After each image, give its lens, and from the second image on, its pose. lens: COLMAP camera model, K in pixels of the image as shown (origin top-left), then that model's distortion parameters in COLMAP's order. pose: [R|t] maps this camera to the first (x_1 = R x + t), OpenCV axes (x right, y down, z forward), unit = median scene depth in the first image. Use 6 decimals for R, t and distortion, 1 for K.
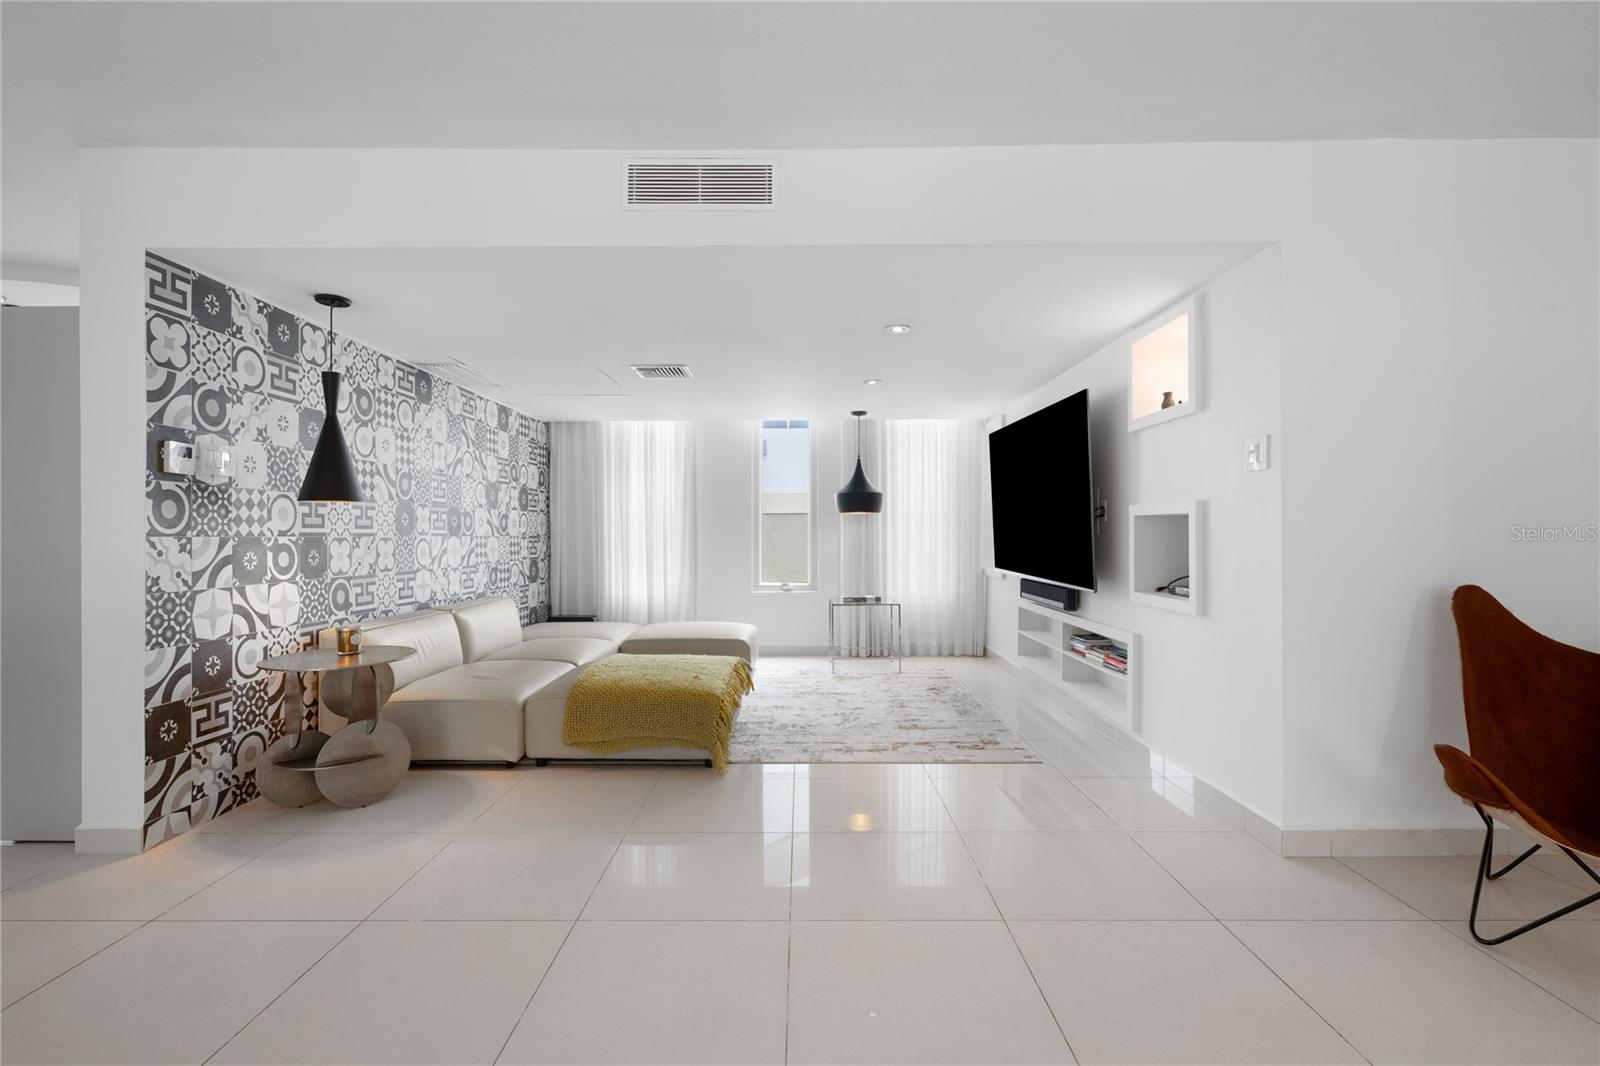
lens RADIAL K [[744.3, 0, 793.9], [0, 744.3, 531.3], [0, 0, 1]] dist [0.001463, 0.000315]
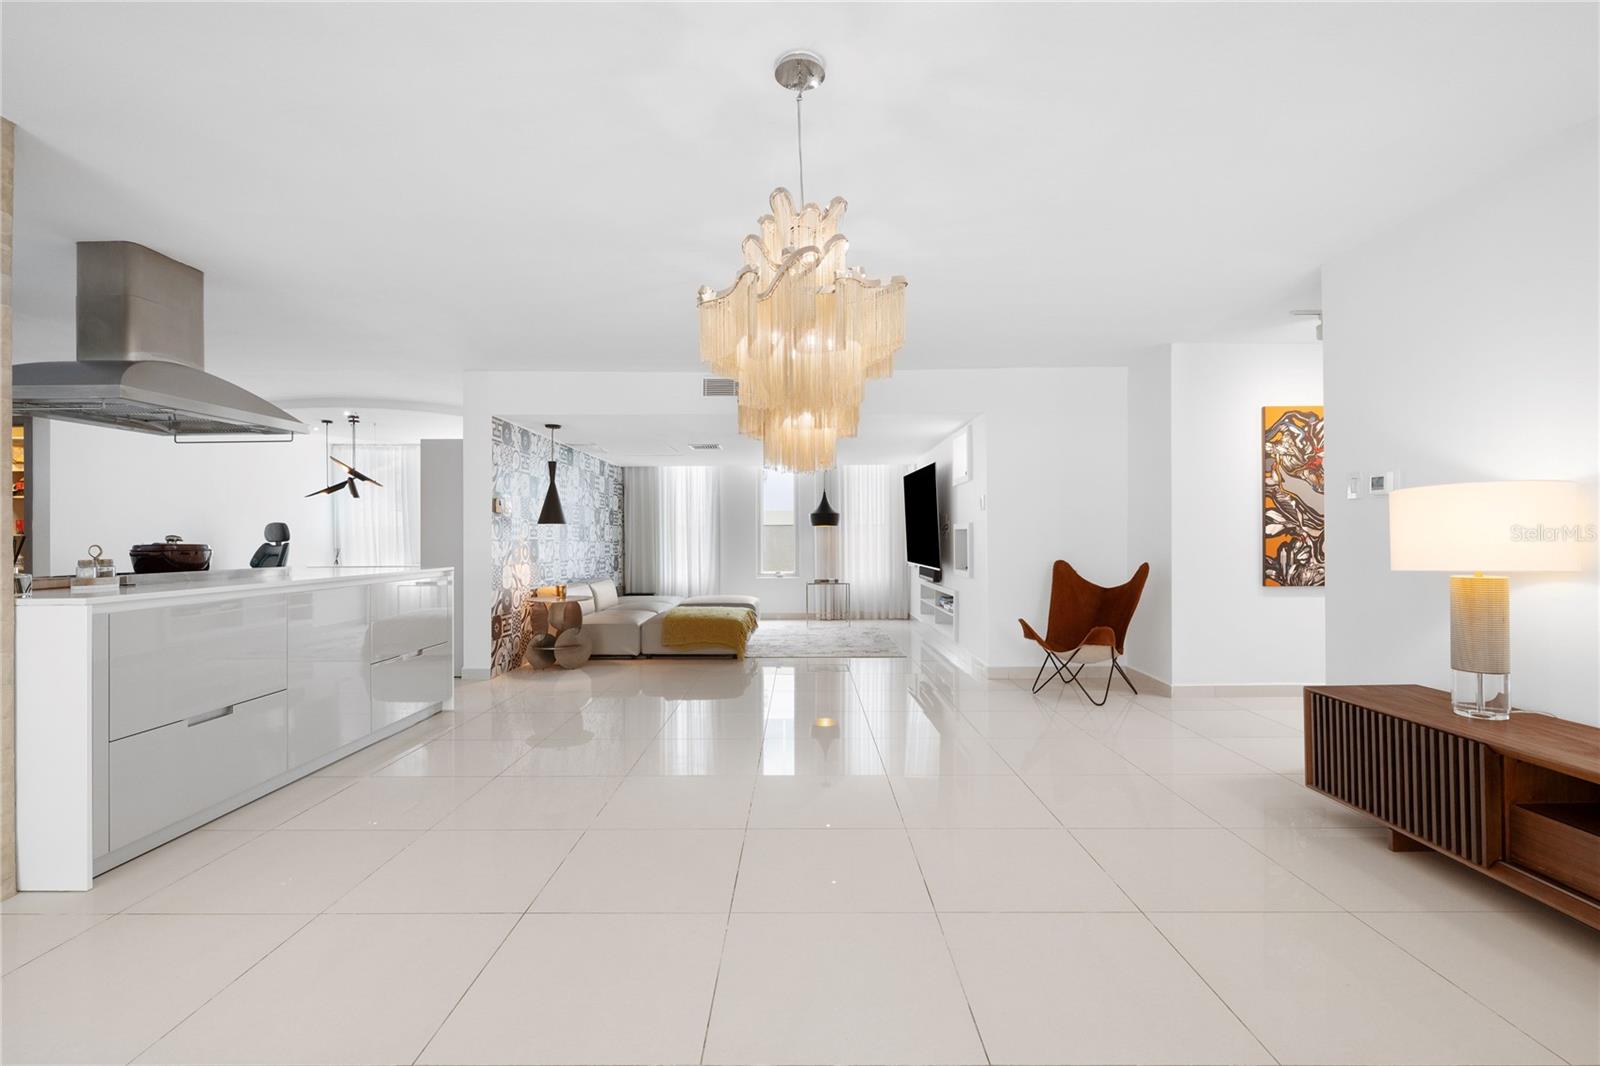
lens RADIAL K [[706.0, 0, 798.2], [0, 706.0, 534.1], [0, 0, 1]] dist [-0.001616, 0.000624]
pose [[0.999986, -0.001721, 0.004954, 0.033623], [0.001742, 0.999989, -0.004335, -0.001784], [-0.004947, 0.004344, 0.999978, -0.671846]]
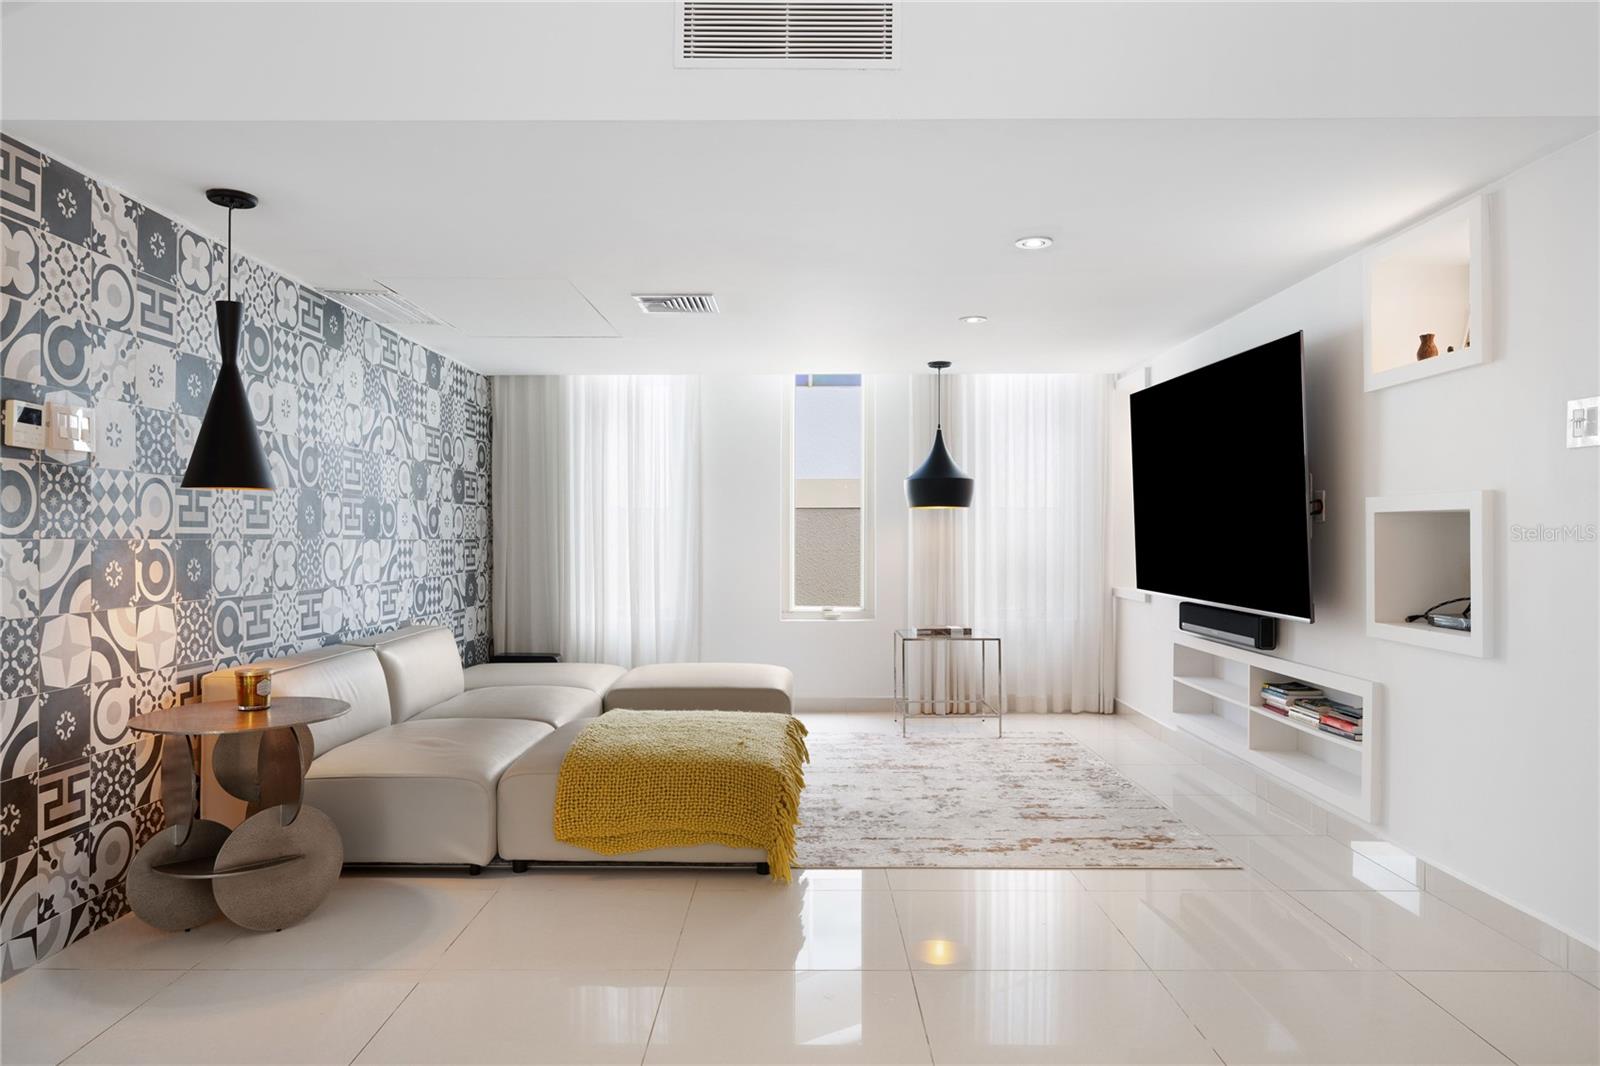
lens RADIAL K [[1059.4, 0, 792.1], [0, 1059.4, 530.4], [0, 0, 1]] dist [0.002891, -0.001927]
pose [[0.999996, 0.002882, -0.000076, -0.068697], [-0.002882, 0.999992, -0.002917, 0.000091], [0.000067, 0.002917, 0.999996, 0.010795]]
